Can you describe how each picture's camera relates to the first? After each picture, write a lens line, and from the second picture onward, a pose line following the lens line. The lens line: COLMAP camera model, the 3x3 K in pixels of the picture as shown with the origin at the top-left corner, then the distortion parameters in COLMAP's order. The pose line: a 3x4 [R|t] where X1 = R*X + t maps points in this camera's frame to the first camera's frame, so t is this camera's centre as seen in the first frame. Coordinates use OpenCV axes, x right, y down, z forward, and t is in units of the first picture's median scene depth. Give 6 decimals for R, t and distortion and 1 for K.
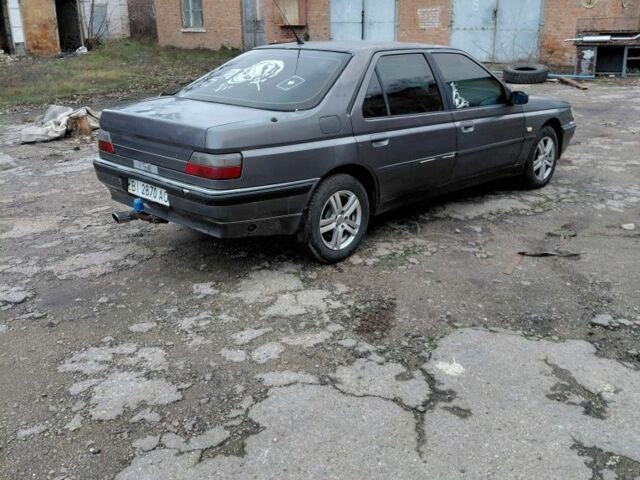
lens RADIAL K [[618.3, 0, 320.0], [0, 618.3, 240.0], [0, 0, 1]] dist [0.177796, -0.433590]
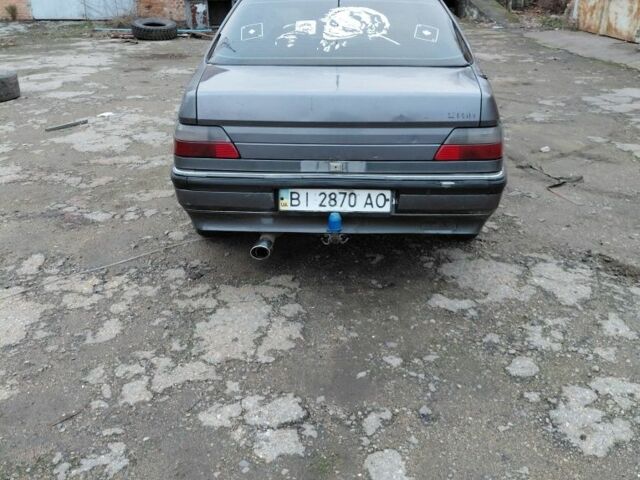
lens RADIAL K [[618.3, 0, 320.0], [0, 618.3, 240.0], [0, 0, 1]] dist [0.177796, -0.433590]
pose [[0.733164, -0.249594, 0.632592, -0.733744], [0.211071, 0.967791, 0.137223, -0.132694], [-0.646467, 0.032915, 0.762232, 0.473341]]
